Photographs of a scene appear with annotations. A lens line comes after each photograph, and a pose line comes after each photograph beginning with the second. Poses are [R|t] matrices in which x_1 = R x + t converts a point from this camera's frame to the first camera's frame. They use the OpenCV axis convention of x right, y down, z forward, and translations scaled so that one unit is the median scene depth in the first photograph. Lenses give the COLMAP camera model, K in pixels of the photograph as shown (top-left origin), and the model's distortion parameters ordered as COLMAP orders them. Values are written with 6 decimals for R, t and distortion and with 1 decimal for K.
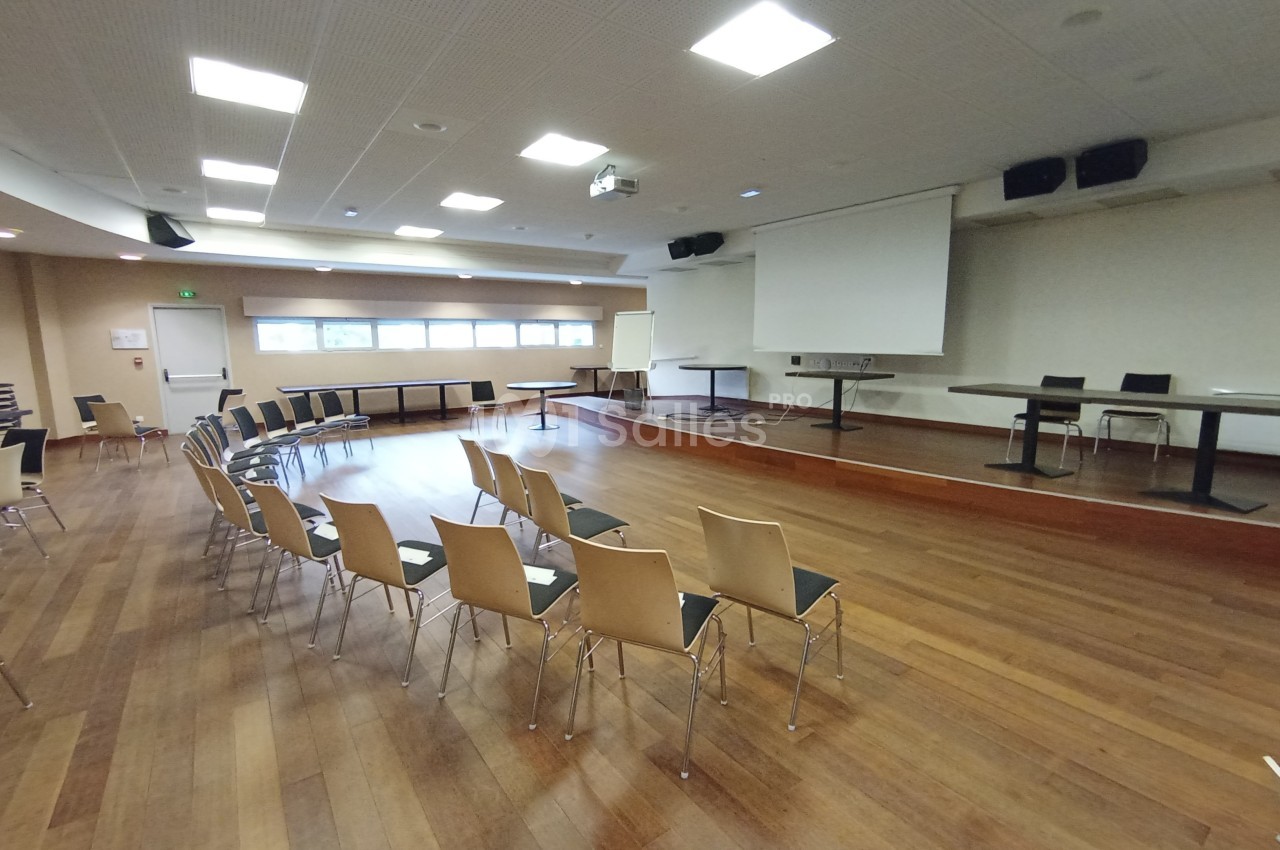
lens RADIAL K [[576.6, 0, 643.0], [0, 576.6, 428.5], [0, 0, 1]] dist [-0.002785, 0.000013]
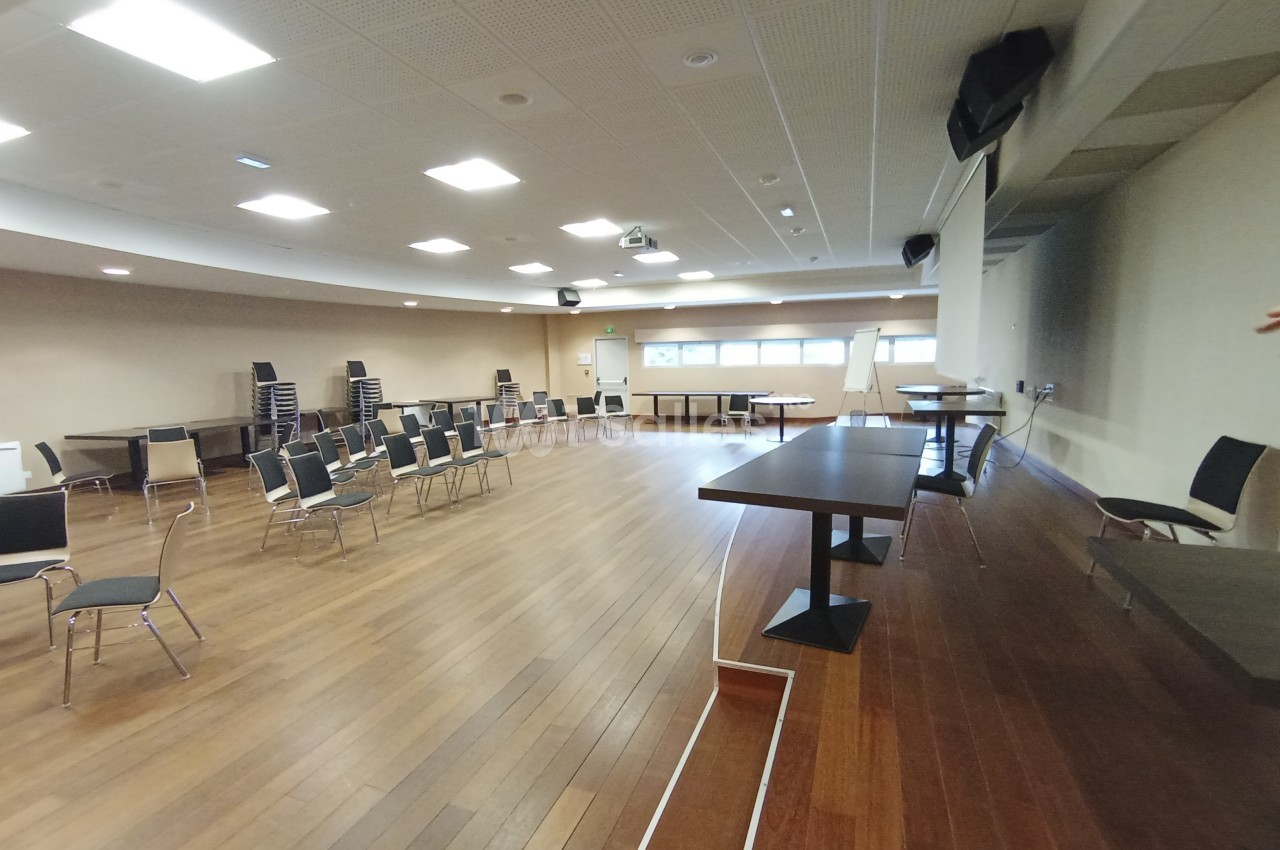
lens RADIAL K [[584.1, 0, 632.5], [0, 584.1, 419.3], [0, 0, 1]] dist [-0.001380, 0.010471]
pose [[0.534732, 0.086882, -0.840543, 0.578611], [-0.115807, 0.992850, 0.028952, -0.040460], [0.837048, 0.081860, 0.540971, 0.182403]]
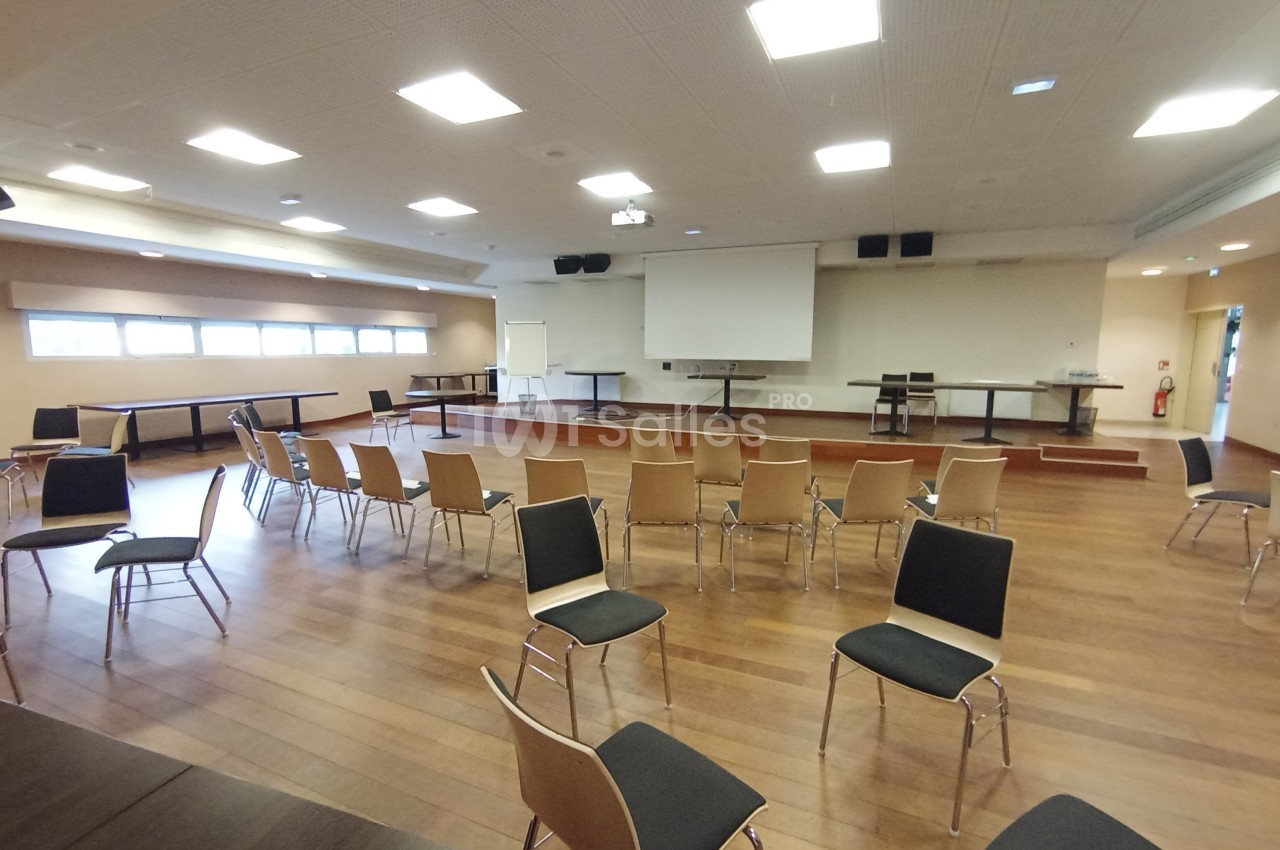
lens RADIAL K [[584.1, 0, 632.5], [0, 584.1, 419.3], [0, 0, 1]] dist [-0.001380, 0.010471]
pose [[0.867638, -0.050958, 0.494579, -0.383043], [0.067646, 0.997583, -0.015887, 0.005970], [-0.492574, 0.047240, 0.868988, -0.012600]]
